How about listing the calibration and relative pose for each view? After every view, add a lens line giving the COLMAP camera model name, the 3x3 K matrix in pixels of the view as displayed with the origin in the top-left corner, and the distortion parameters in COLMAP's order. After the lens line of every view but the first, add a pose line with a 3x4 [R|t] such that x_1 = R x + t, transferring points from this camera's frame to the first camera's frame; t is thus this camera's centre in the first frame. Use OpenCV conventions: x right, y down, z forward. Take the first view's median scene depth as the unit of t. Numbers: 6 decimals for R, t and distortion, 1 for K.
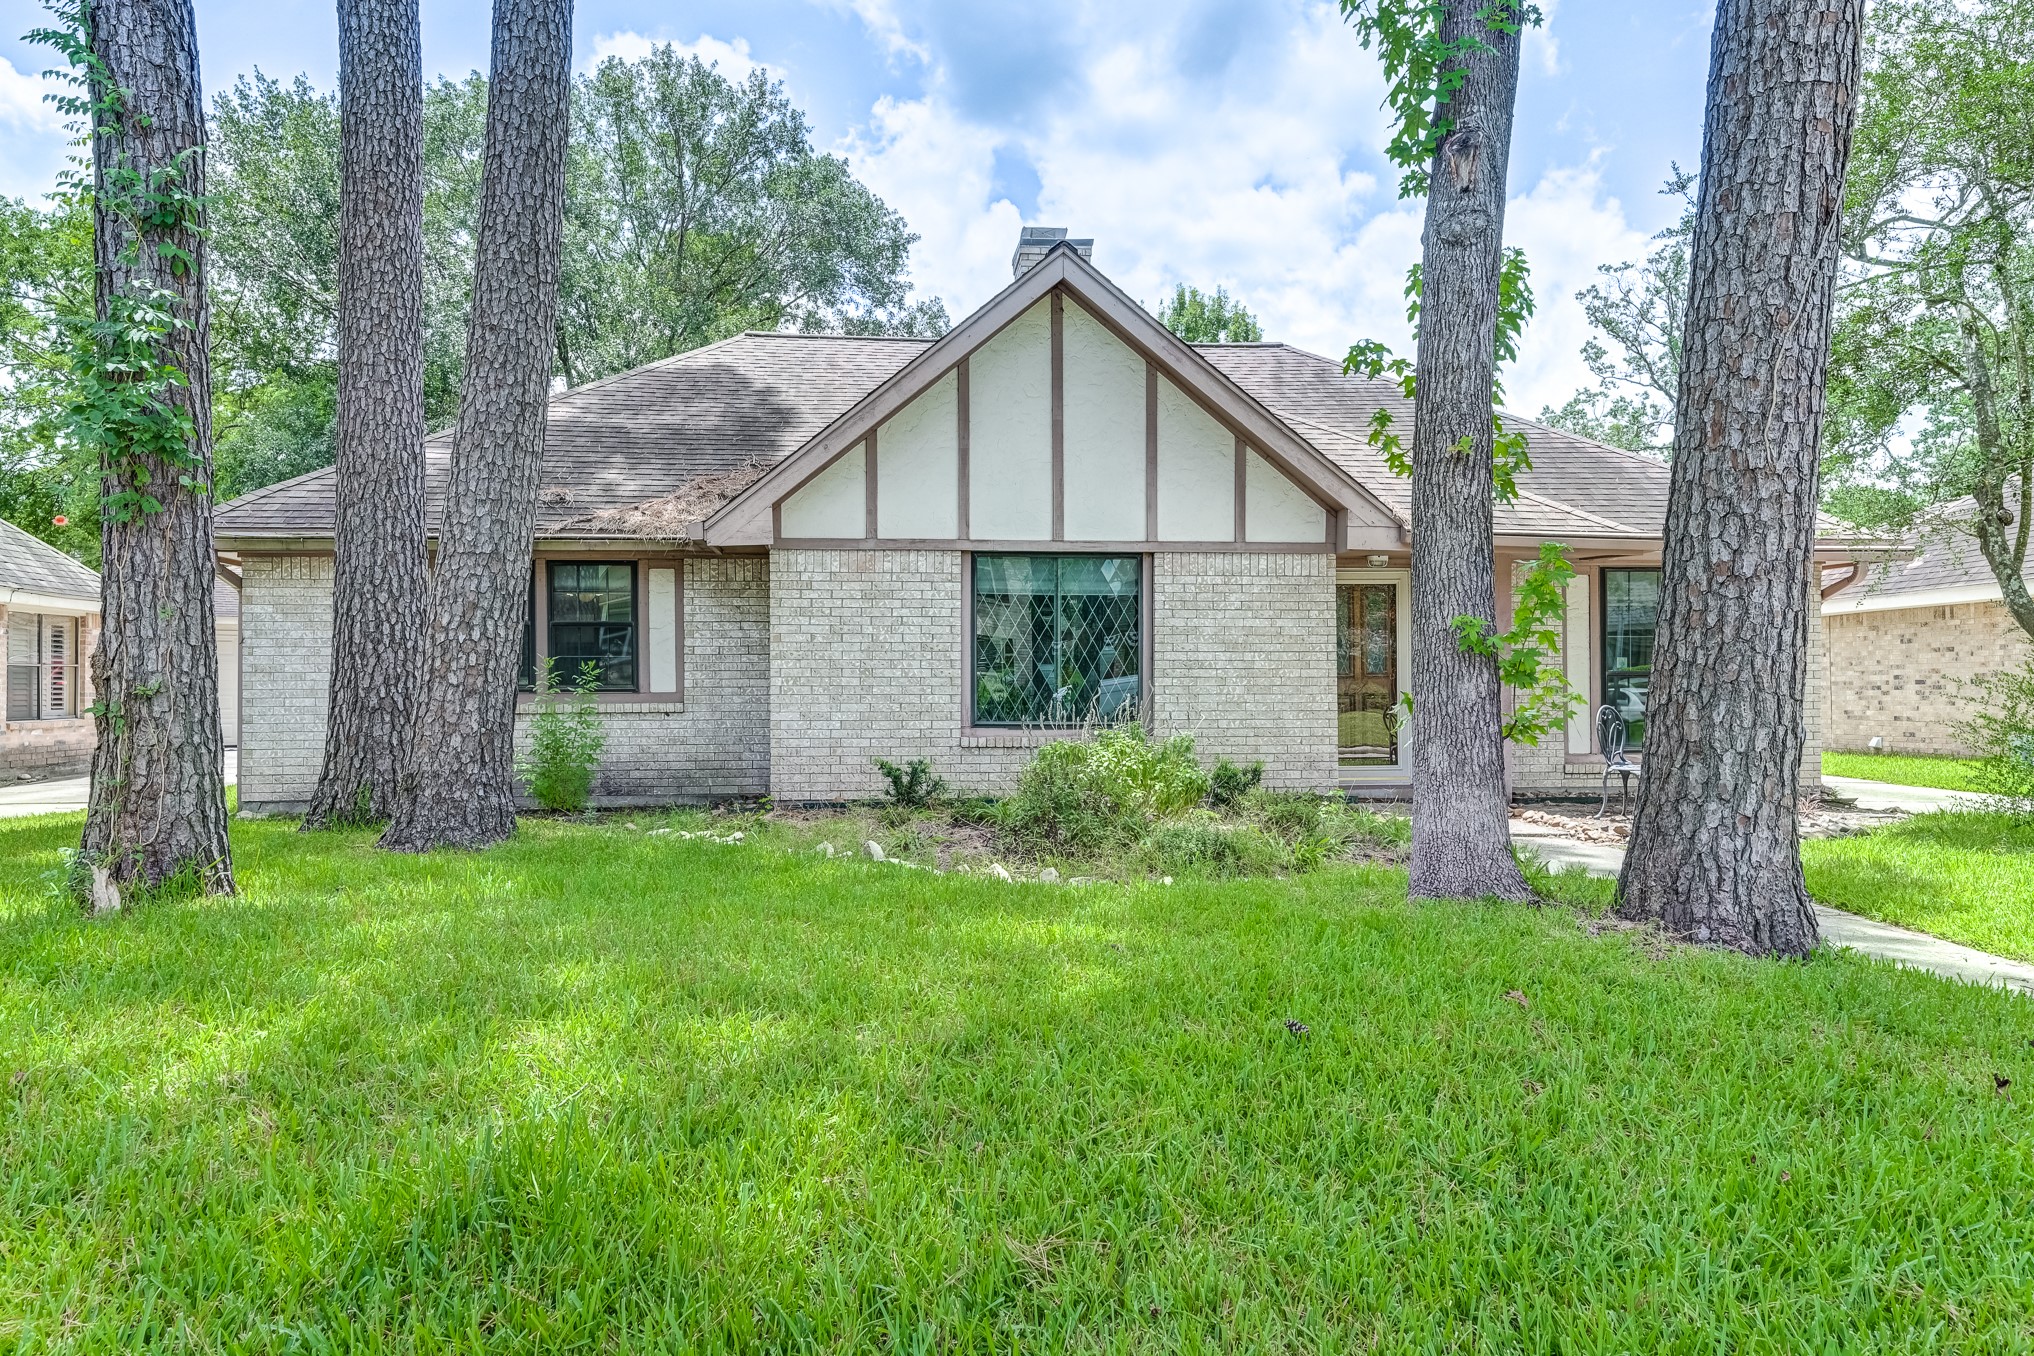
lens RADIAL K [[1417.4, 0, 1017.0], [0, 1417.4, 678.0], [0, 0, 1]] dist [0.045399, -0.000130]
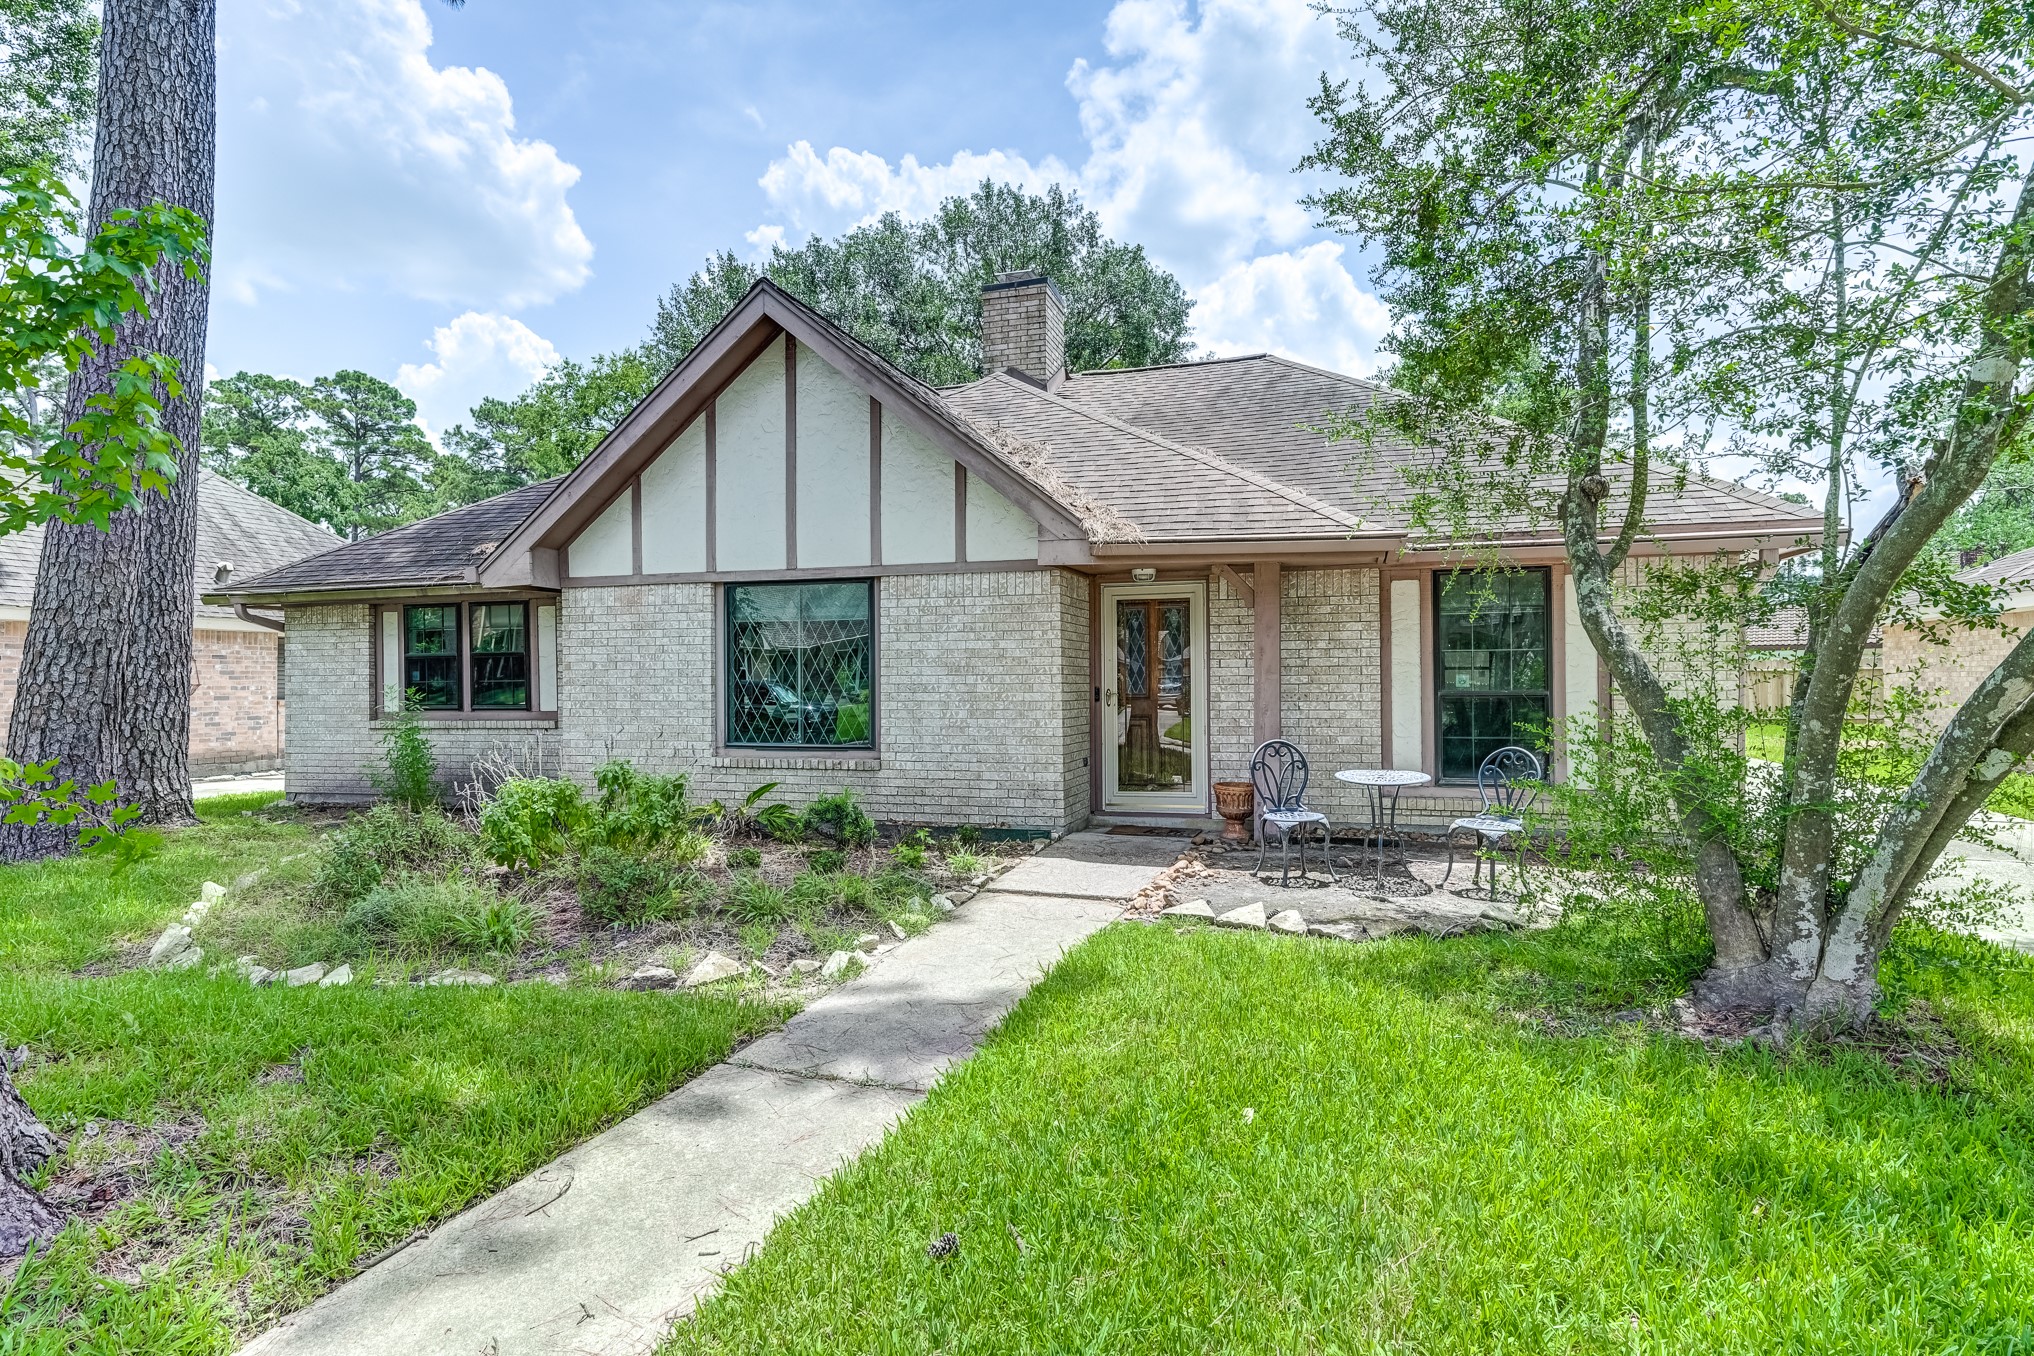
lens RADIAL K [[1100.6, 0, 1017.0], [0, 1100.6, 678.0], [0, 0, 1]] dist [0.029755, -0.000213]
pose [[0.918599, -0.004830, -0.395161, 0.503821], [0.008279, 0.999941, 0.007024, -0.021968], [0.395104, -0.009723, 0.918585, 0.331108]]
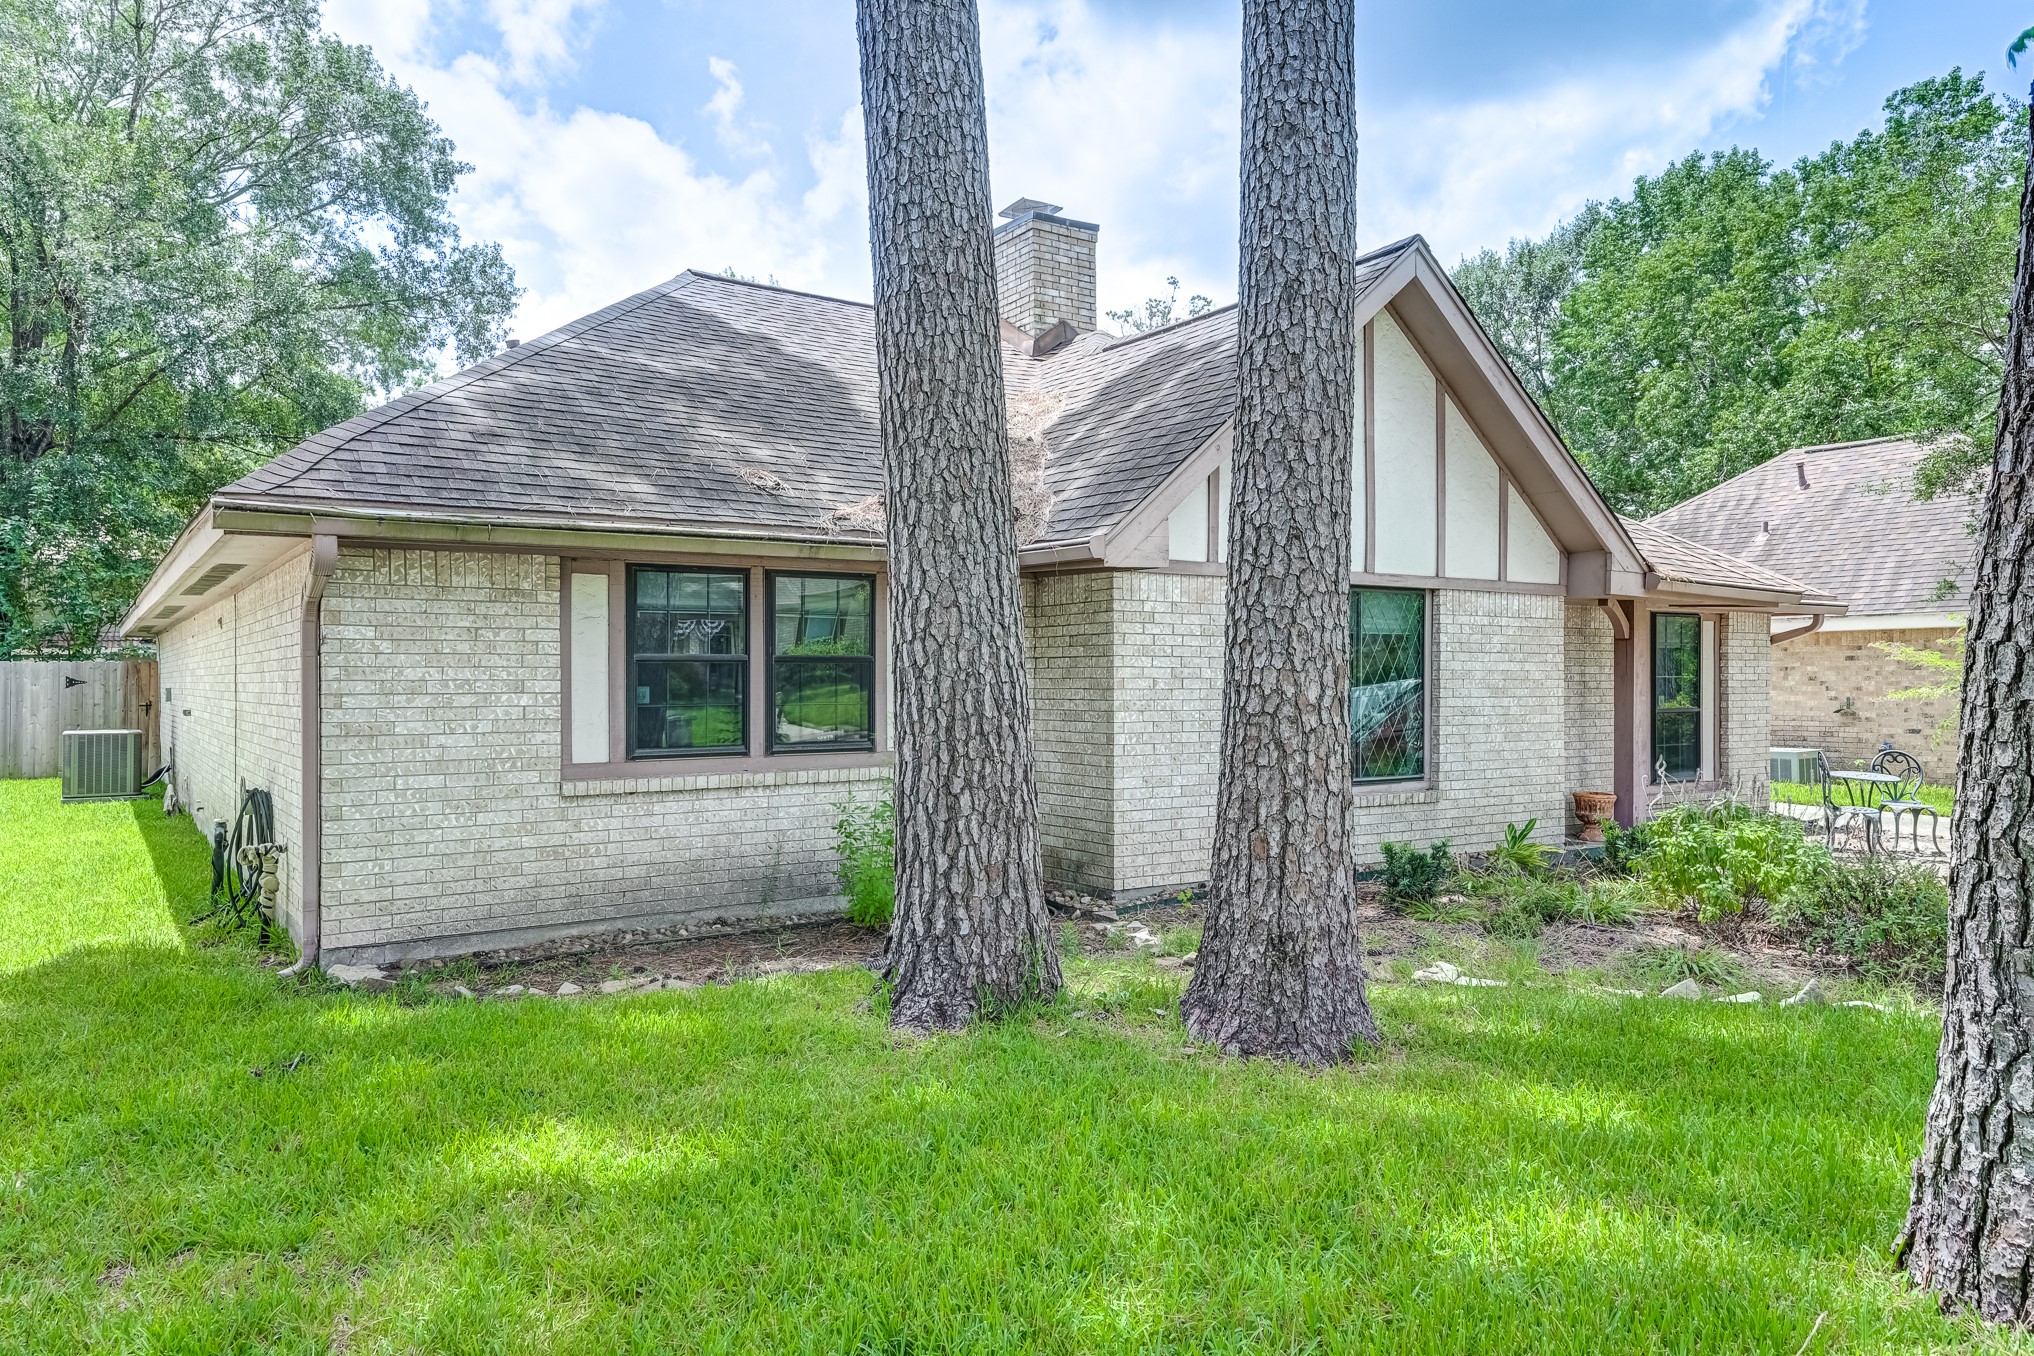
lens RADIAL K [[1365.9, 0, 1017.0], [0, 1365.9, 678.0], [0, 0, 1]] dist [0.039546, -0.000541]
pose [[0.880504, 0.003359, 0.474027, -0.575525], [-0.007455, 0.999949, 0.006761, -0.035963], [-0.473980, -0.009487, 0.880484, 0.358225]]
